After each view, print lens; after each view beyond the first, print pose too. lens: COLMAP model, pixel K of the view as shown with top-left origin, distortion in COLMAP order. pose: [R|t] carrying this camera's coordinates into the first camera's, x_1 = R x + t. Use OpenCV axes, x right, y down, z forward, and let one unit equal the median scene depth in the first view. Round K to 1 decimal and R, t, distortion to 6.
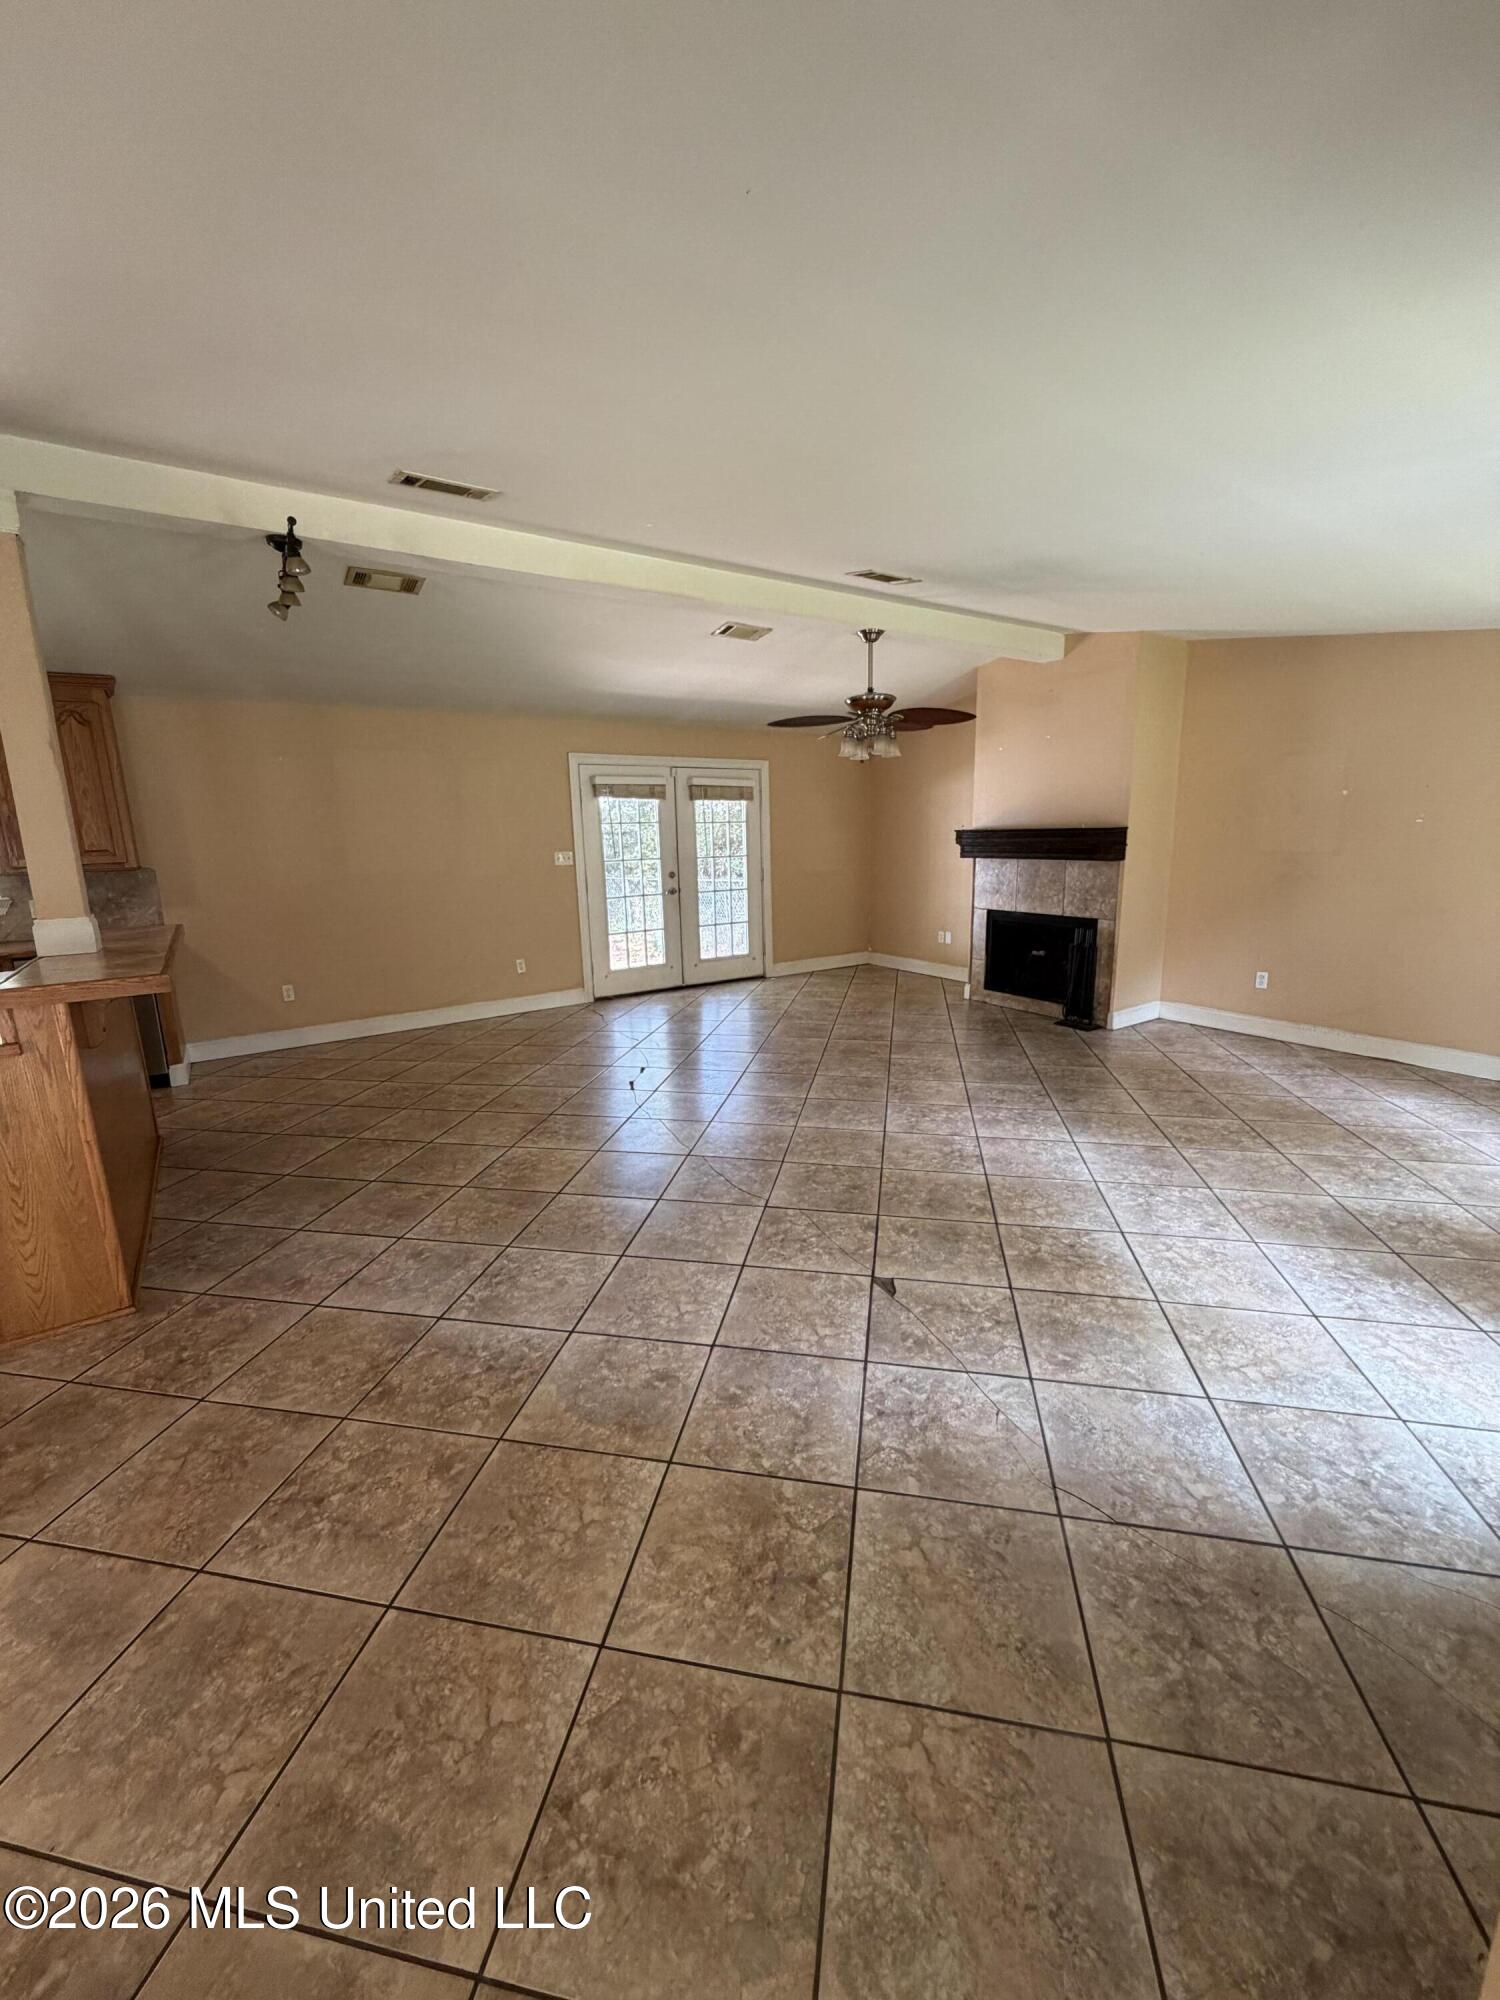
lens RADIAL K [[802.0, 0, 752.2], [0, 802.0, 990.9], [0, 0, 1]] dist [0.001180, 0.000904]
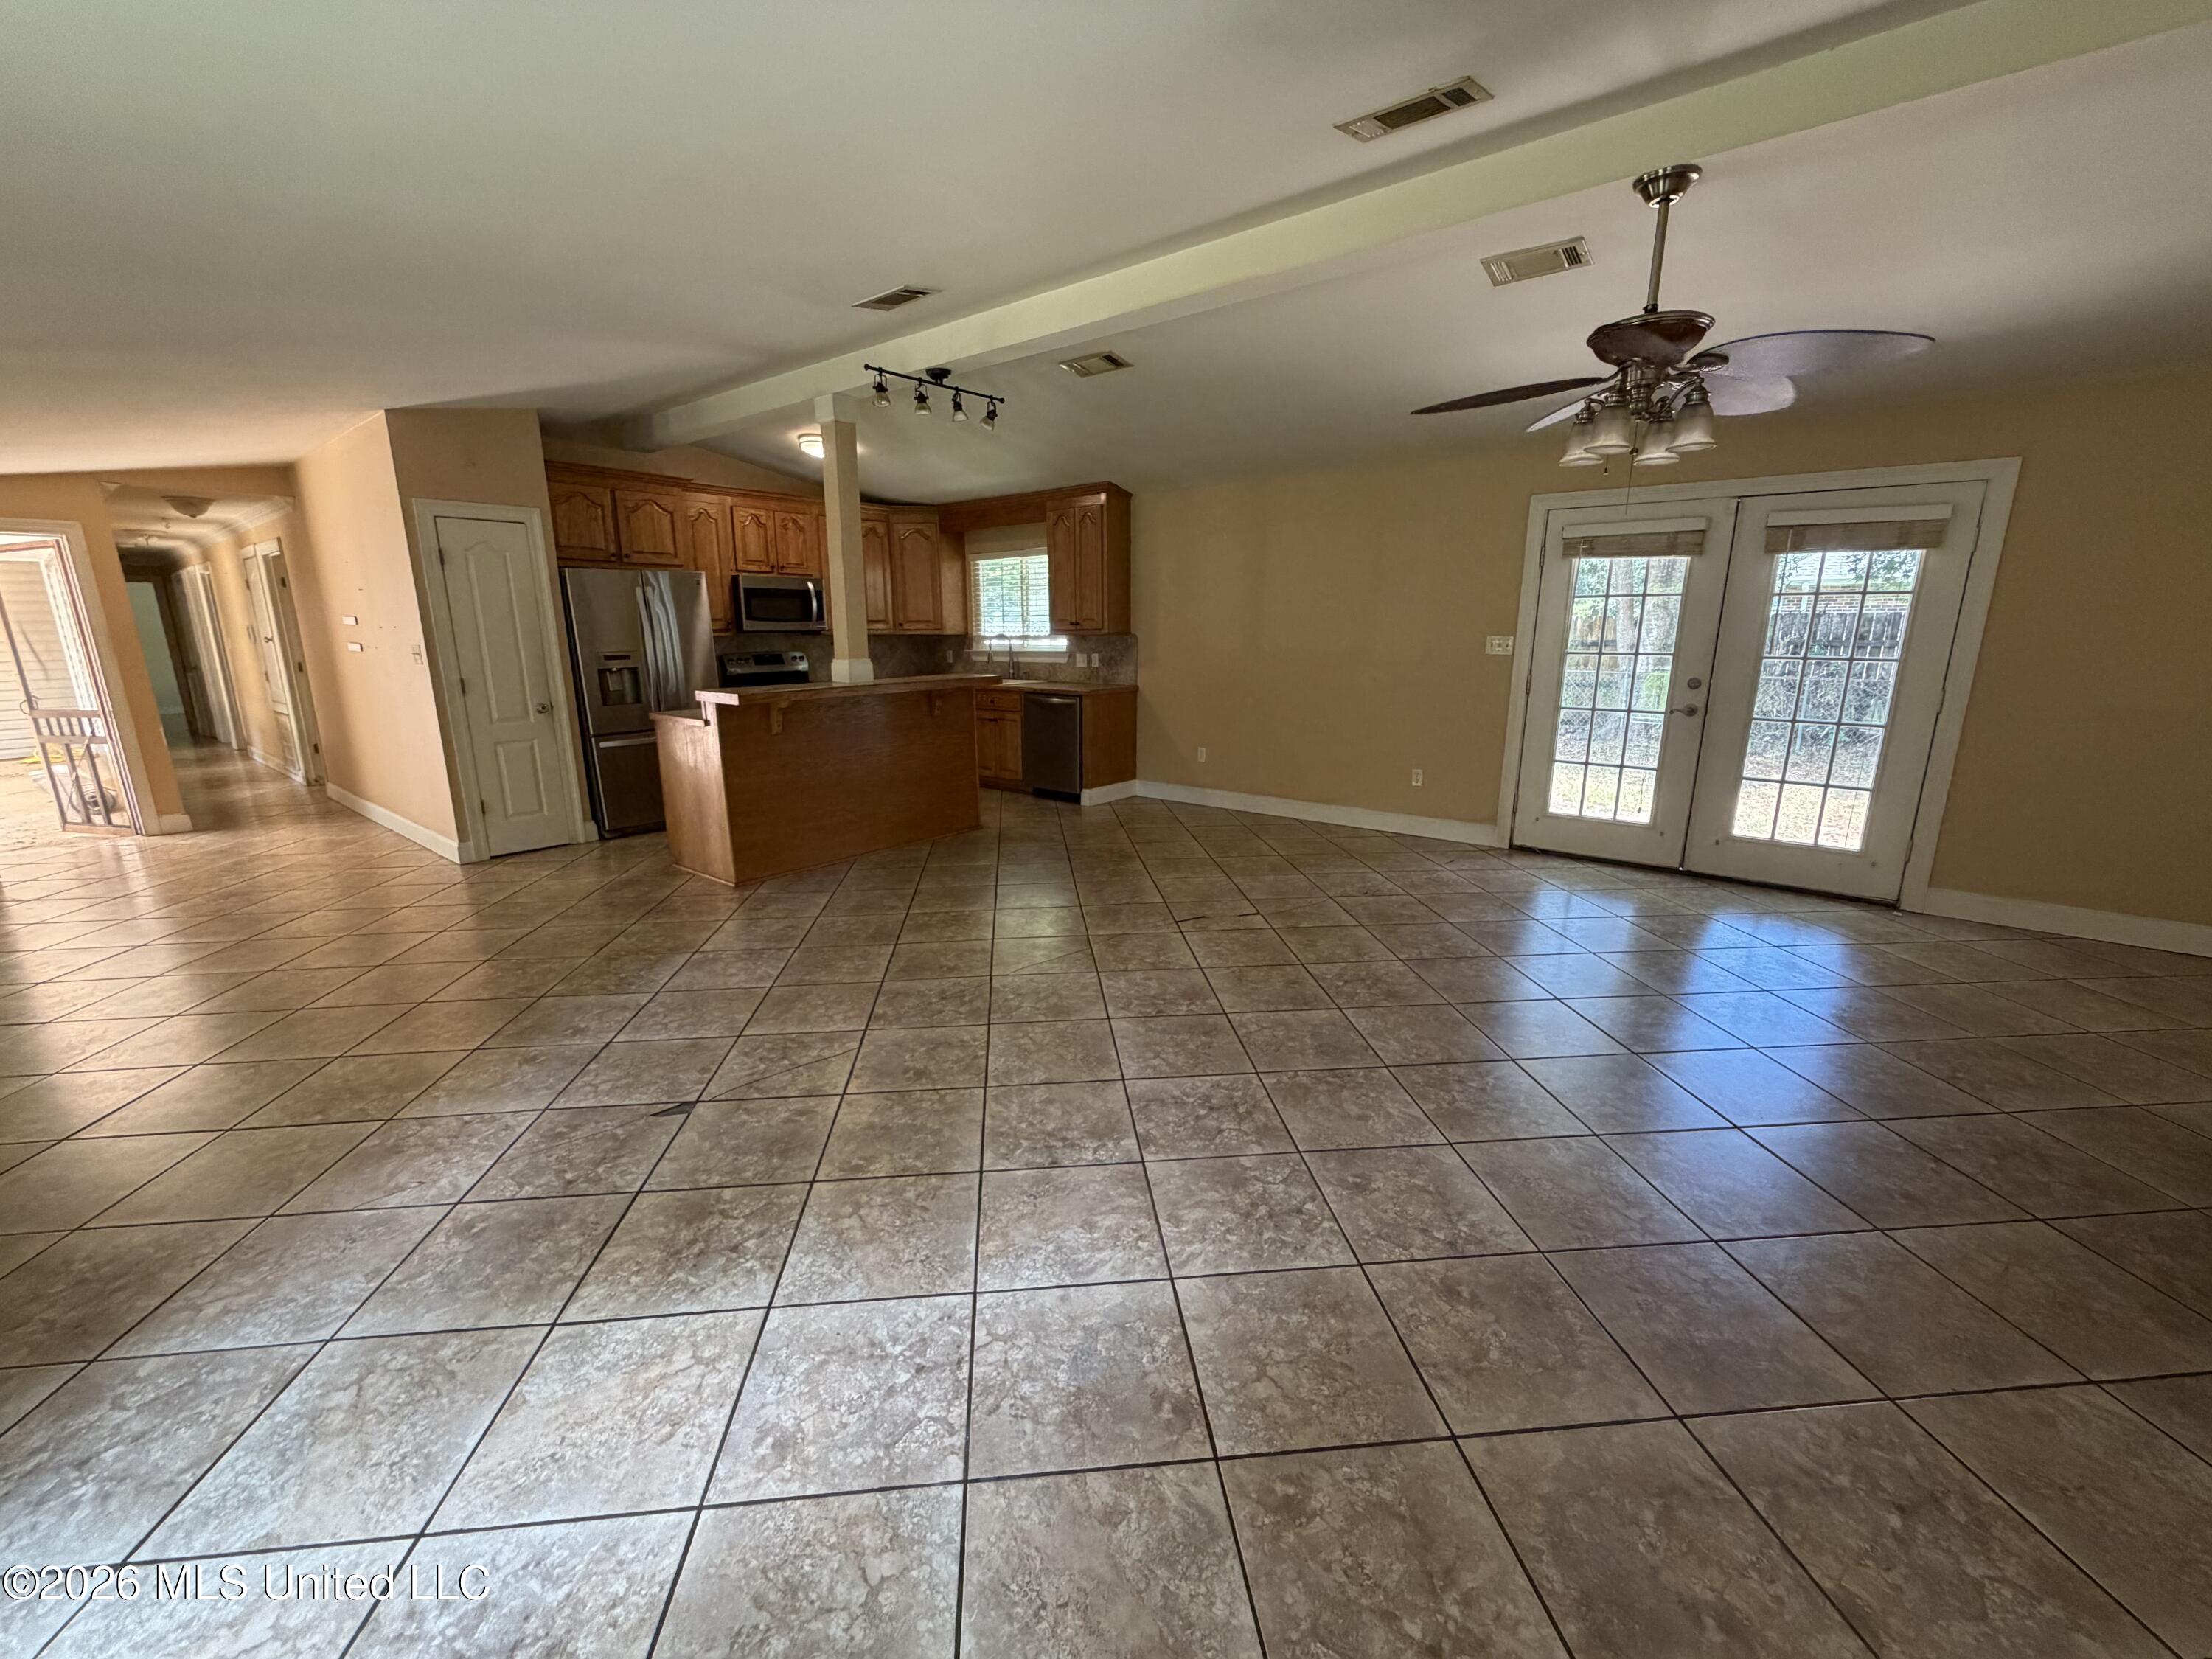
lens RADIAL K [[887.0, 0, 1103.4], [0, 887.0, 835.1], [0, 0, 1]] dist [0.001180, 0.000904]
pose [[0.281976, 0.248245, -0.926749, 0.968180], [-0.190854, 0.961154, 0.199391, -0.195041], [0.940247, 0.120651, 0.318401, 0.904706]]
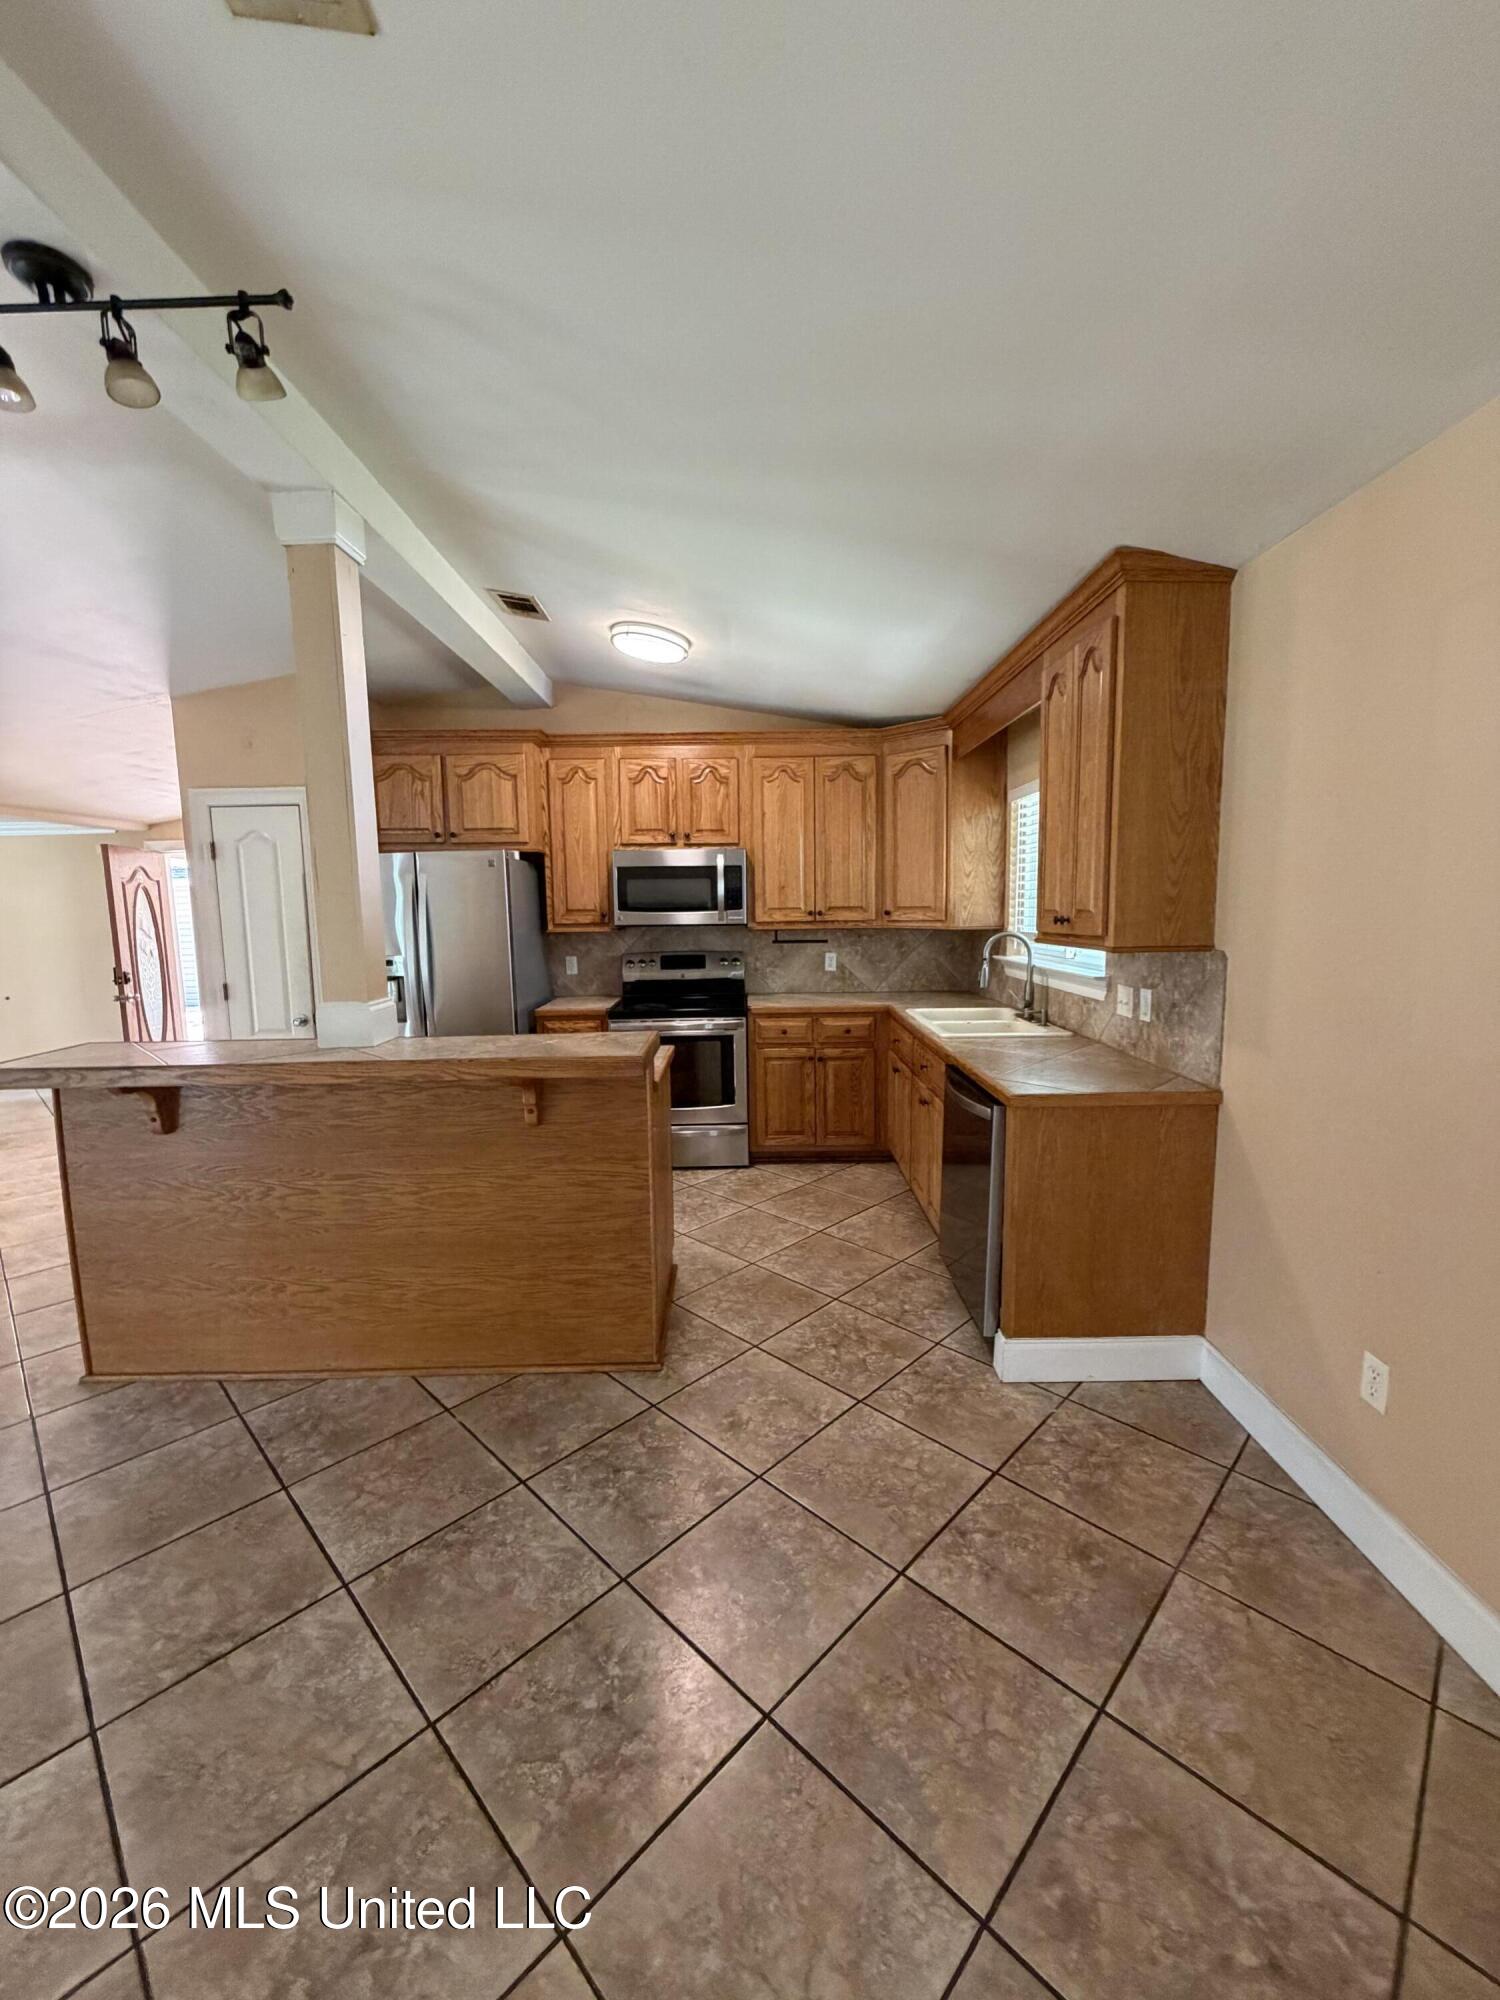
lens RADIAL K [[799.3, 0, 749.5], [0, 799.3, 991.0], [0, 0, 1]] dist [-0.028965, 0.000082]
pose [[-0.554868, 0.128857, -0.821898, -0.390005], [-0.129866, 0.962406, 0.238559, -0.331811], [0.821739, 0.239106, -0.517274, 1.666103]]
